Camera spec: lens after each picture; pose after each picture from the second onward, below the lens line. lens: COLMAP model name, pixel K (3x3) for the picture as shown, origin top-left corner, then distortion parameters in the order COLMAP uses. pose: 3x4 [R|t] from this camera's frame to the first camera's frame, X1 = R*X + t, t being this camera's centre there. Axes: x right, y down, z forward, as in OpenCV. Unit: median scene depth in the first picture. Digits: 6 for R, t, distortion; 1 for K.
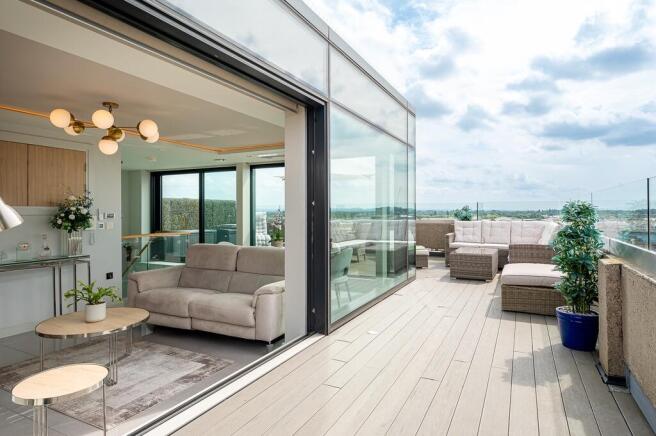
lens RADIAL K [[382.3, 0, 327.6], [0, 382.3, 213.7], [0, 0, 1]] dist [0.002505, 0.003382]
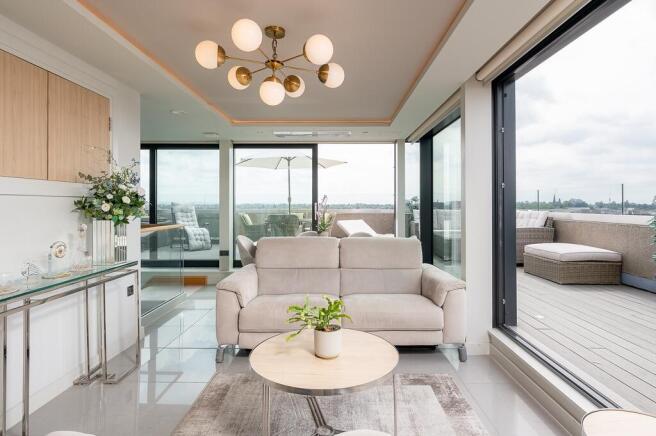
lens RADIAL K [[366.8, 0, 337.0], [0, 366.8, 205.6], [0, 0, 1]] dist [-0.005705, 0.000067]
pose [[0.889790, 0.002059, 0.456365, -0.634149], [-0.000203, 0.999992, -0.004116, 0.019674], [-0.456370, 0.003570, 0.889783, 0.314055]]
